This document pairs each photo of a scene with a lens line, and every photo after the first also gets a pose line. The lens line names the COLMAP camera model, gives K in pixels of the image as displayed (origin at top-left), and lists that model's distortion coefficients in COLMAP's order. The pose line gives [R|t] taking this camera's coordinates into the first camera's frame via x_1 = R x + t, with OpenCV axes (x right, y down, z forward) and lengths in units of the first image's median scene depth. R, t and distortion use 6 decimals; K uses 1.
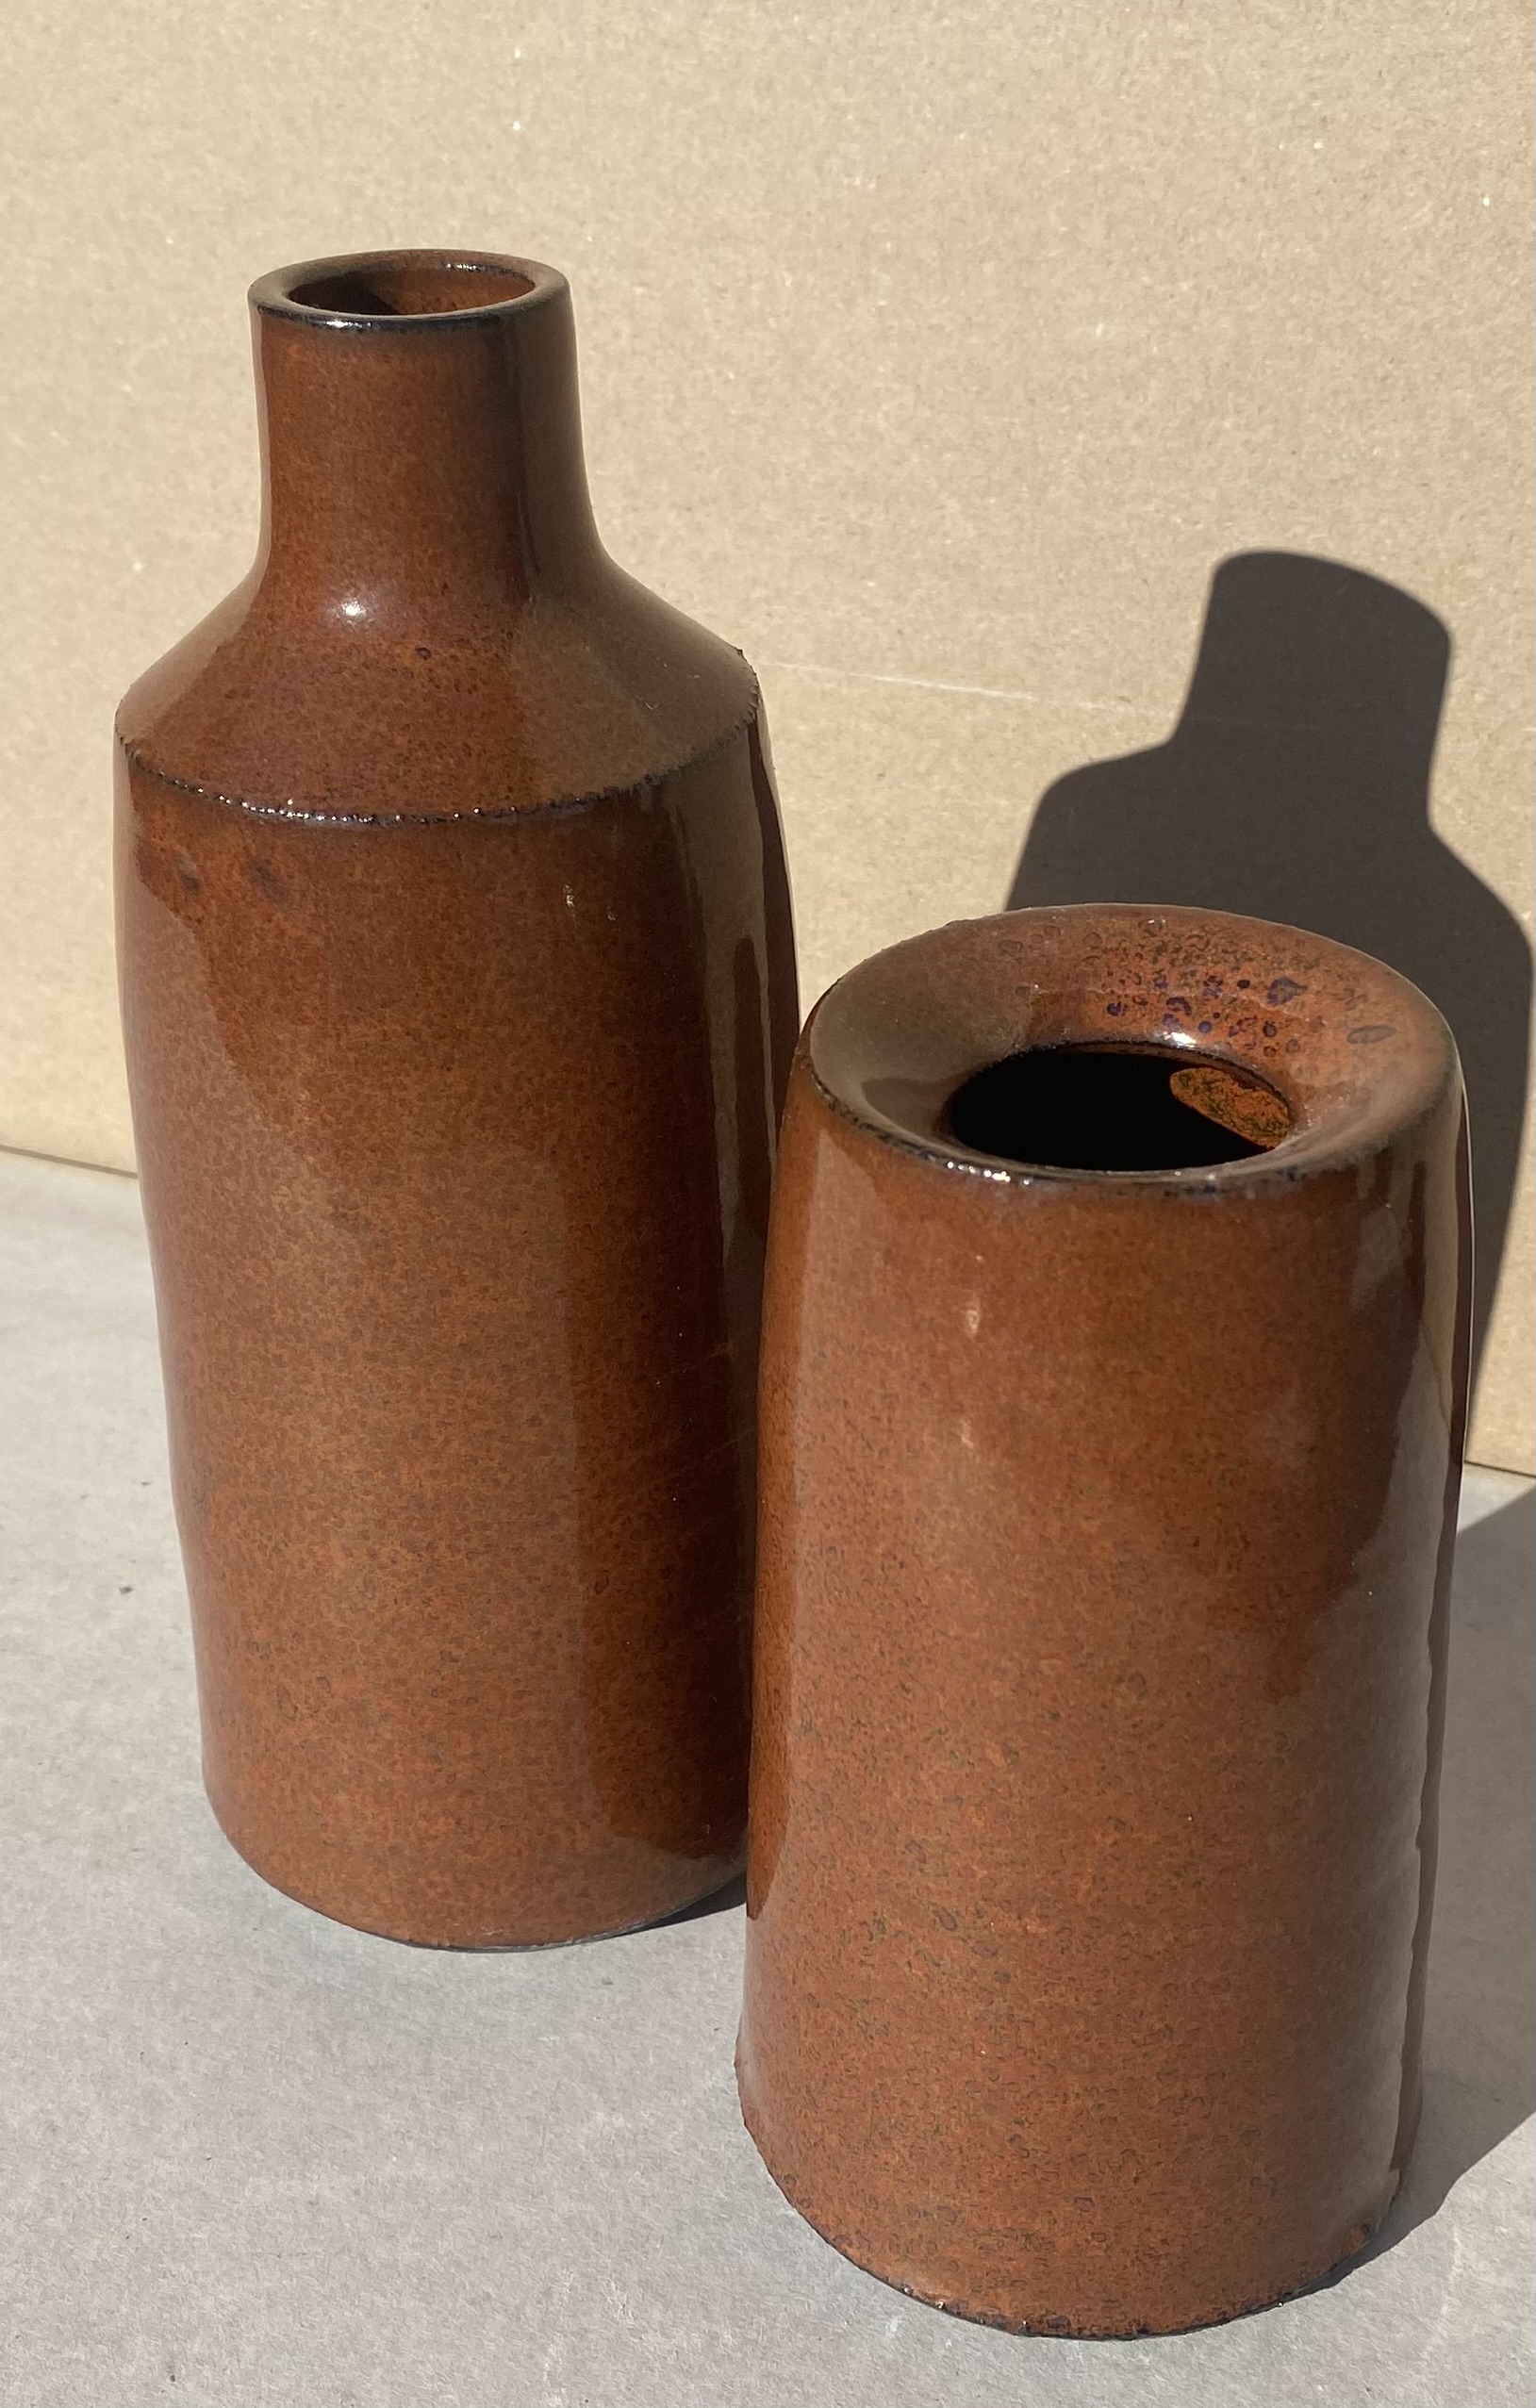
lens RADIAL K [[3007.6, 0, 751.6], [0, 3007.6, 1241.7], [0, 0, 1]] dist [0.004874, 0.000000]
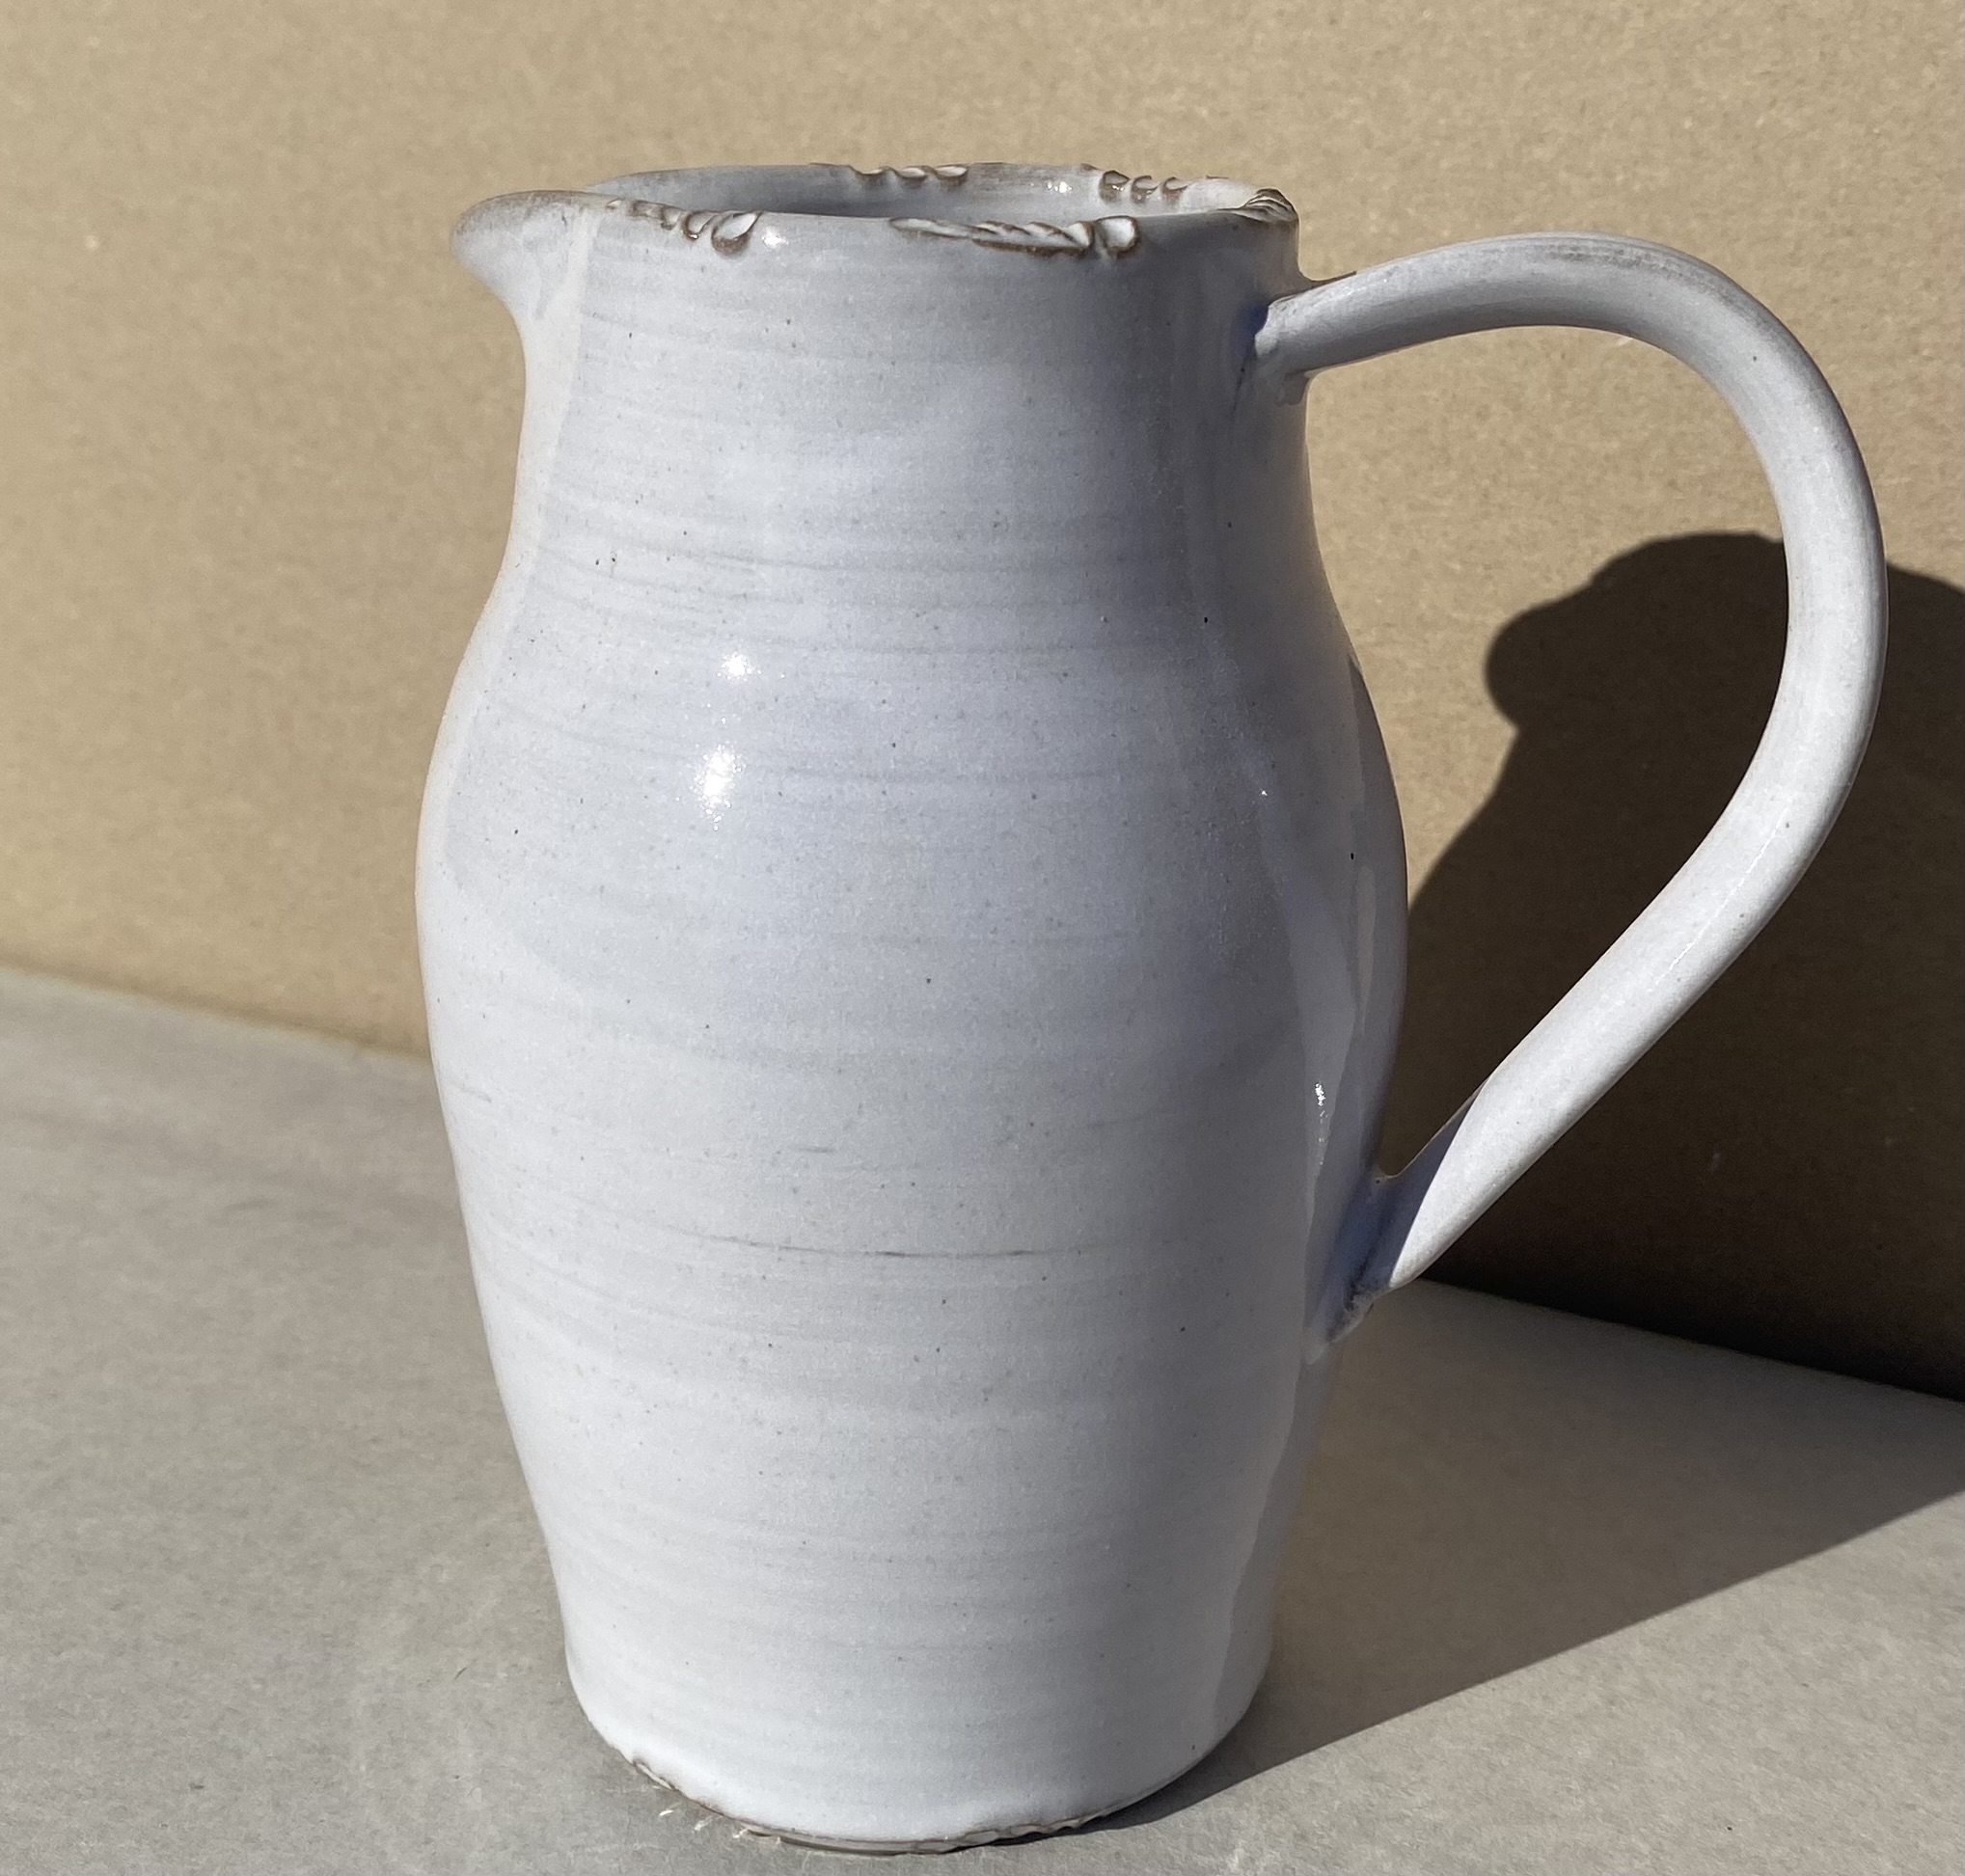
lens RADIAL K [[3083.0, 0, 1022.4], [0, 3083.0, 867.3], [0, 0, 1]] dist [0.028504, 0.000000]
pose [[0.996458, 0.049978, -0.067633, 0.162395], [-0.063430, 0.974715, -0.214262, 0.154004], [0.055214, 0.217793, 0.974432, 0.209131]]
